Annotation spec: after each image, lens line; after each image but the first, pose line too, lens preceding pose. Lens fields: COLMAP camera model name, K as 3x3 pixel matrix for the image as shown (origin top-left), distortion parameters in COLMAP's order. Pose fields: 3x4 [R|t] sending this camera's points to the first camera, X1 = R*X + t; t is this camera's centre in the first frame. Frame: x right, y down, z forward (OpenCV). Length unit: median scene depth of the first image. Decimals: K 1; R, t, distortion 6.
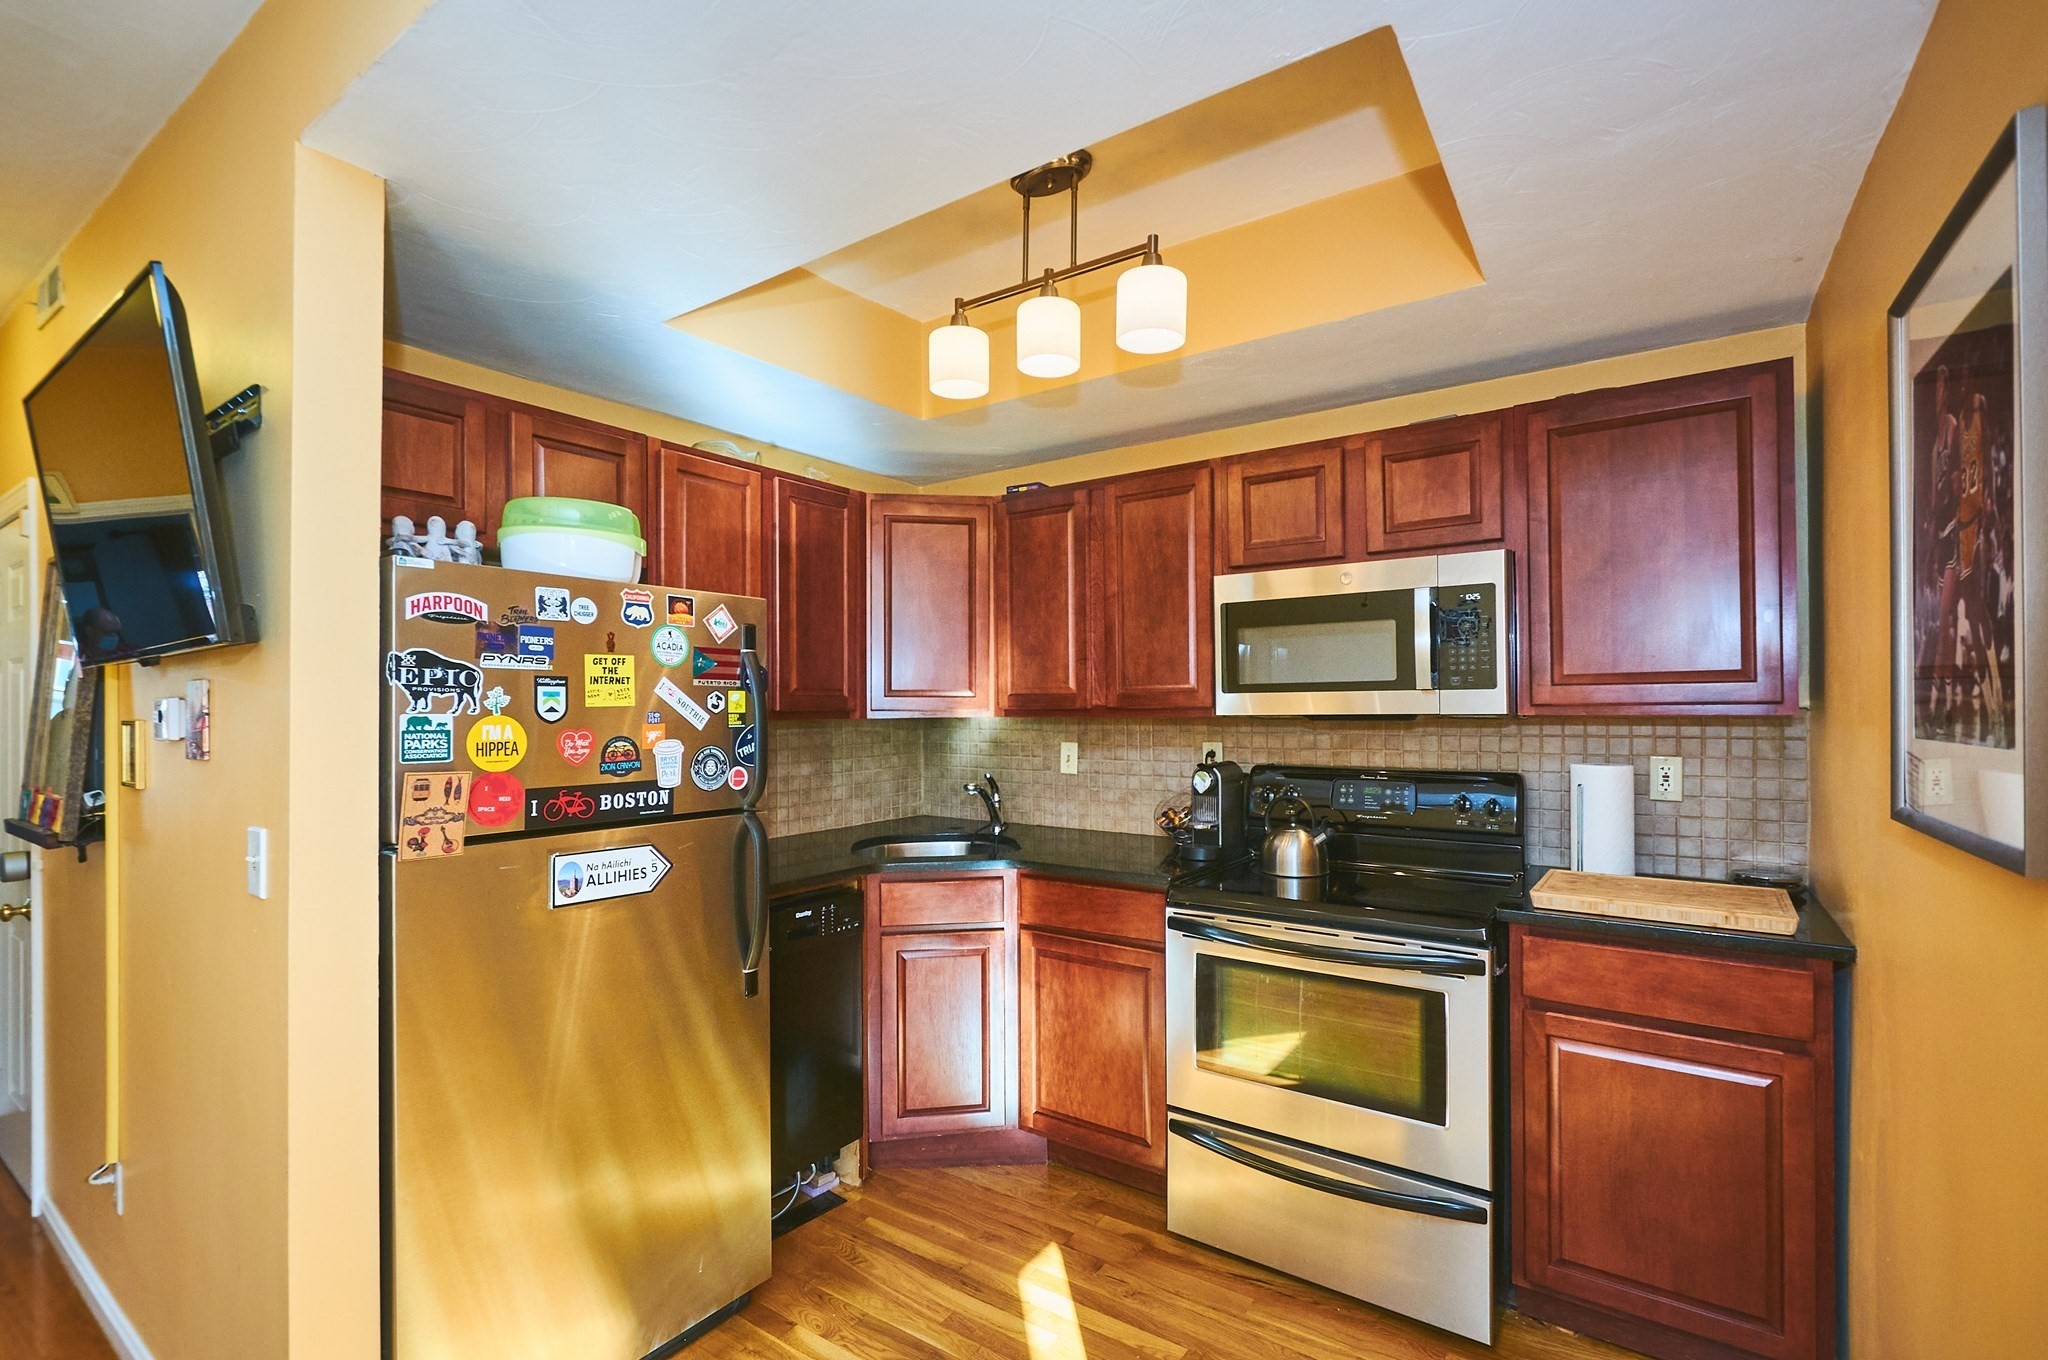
lens RADIAL K [[912.9, 0, 1020.6], [0, 912.9, 696.2], [0, 0, 1]] dist [-0.004116, -0.001103]
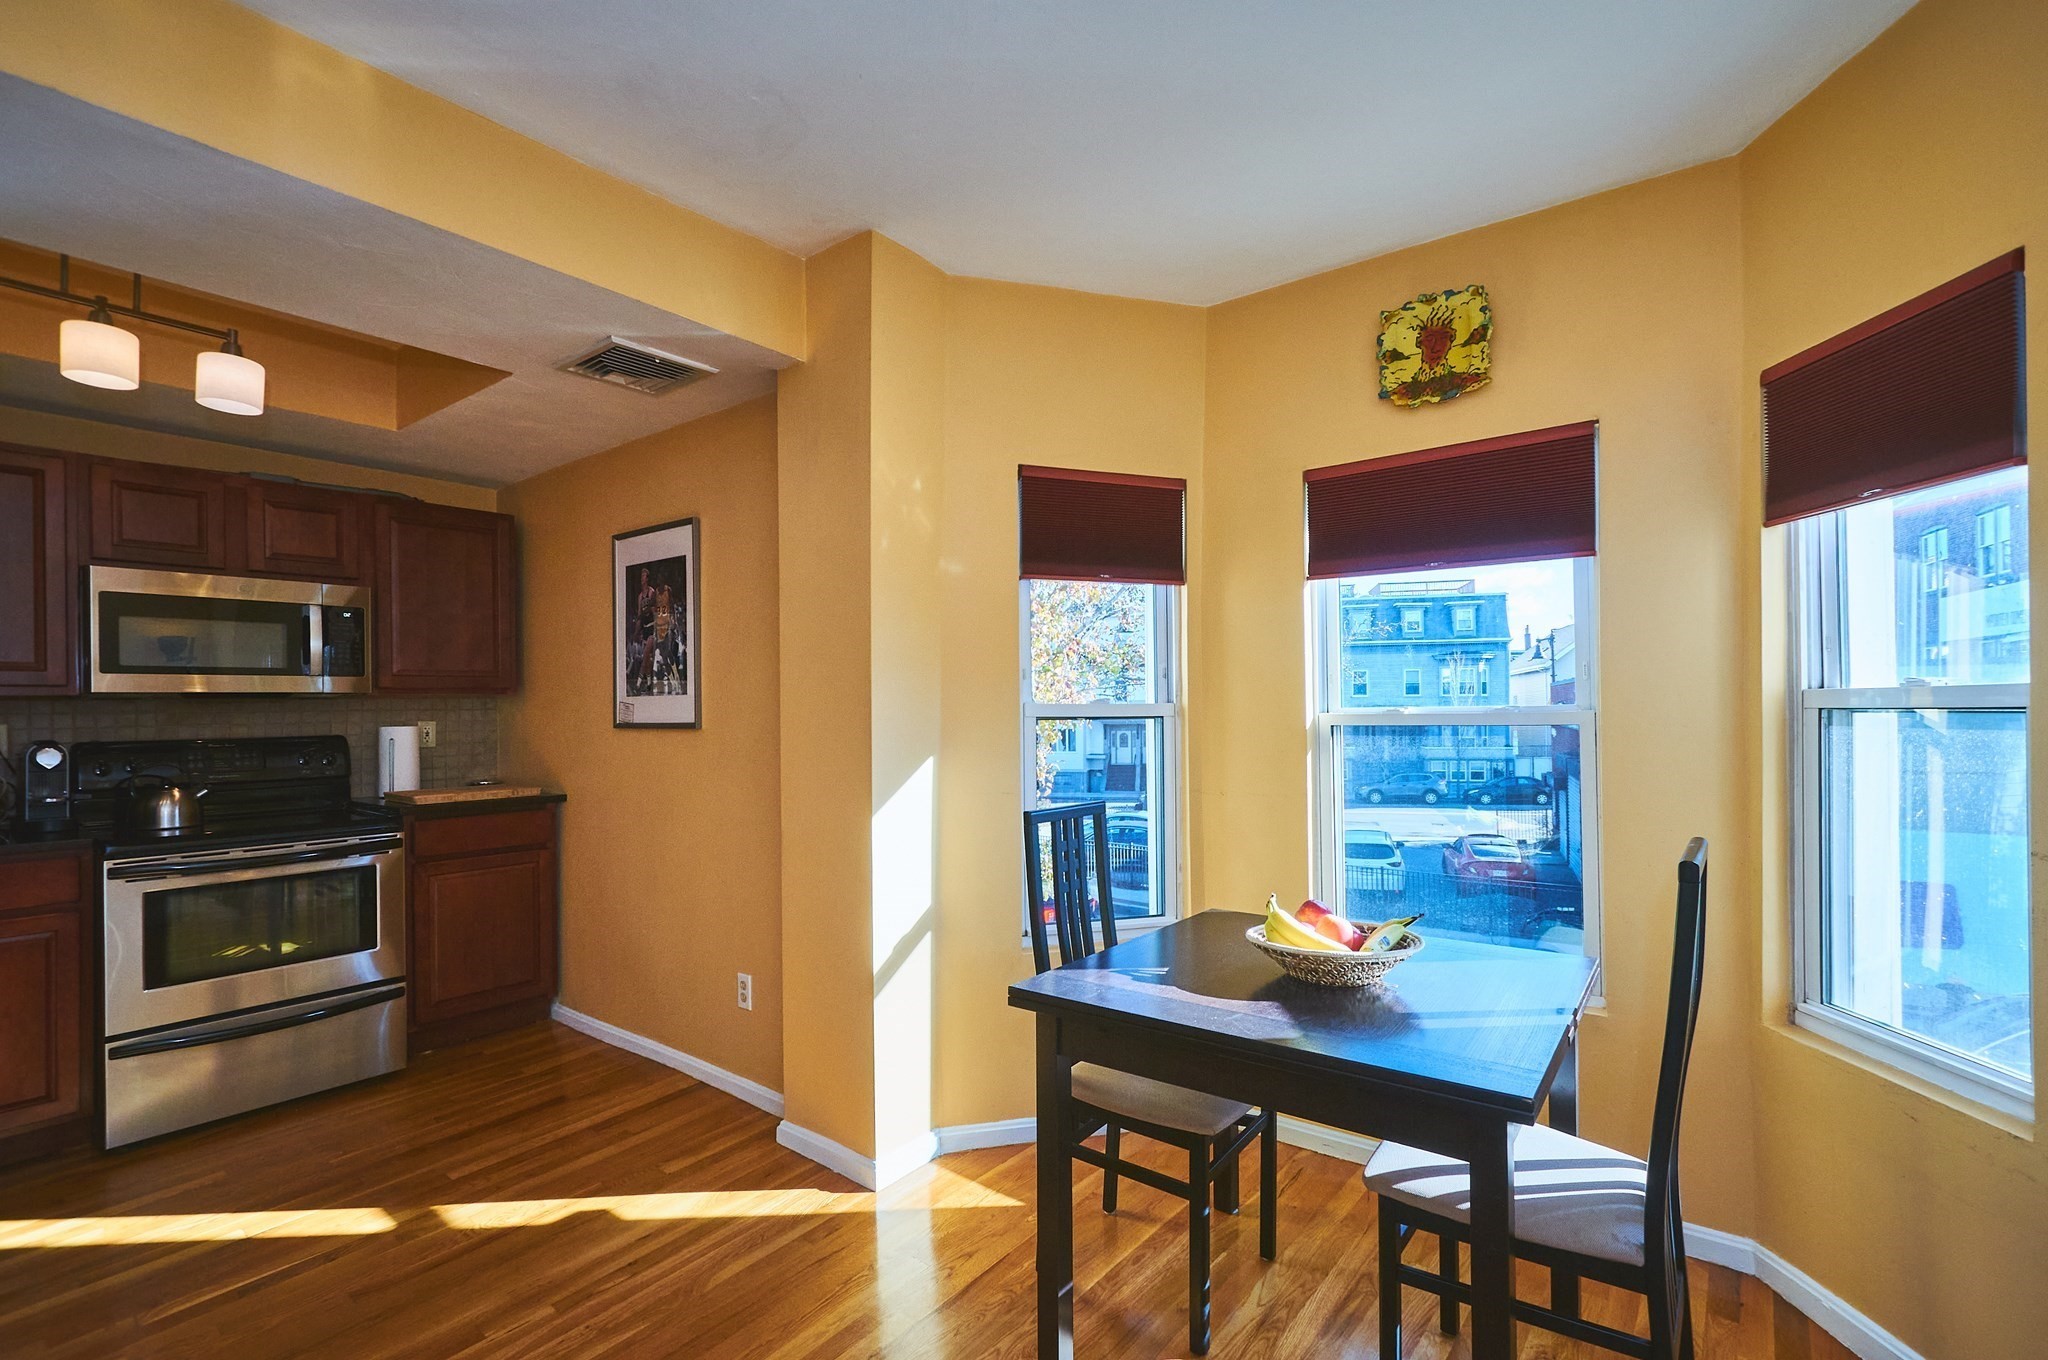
lens RADIAL K [[919.4, 0, 1029.7], [0, 919.4, 712.1], [0, 0, 1]] dist [-0.000634, -0.000079]
pose [[0.057426, -0.001316, 0.998349, -0.919730], [-0.000117, 0.999999, 0.001325, 0.047530], [-0.998350, -0.000193, 0.057426, -0.204184]]
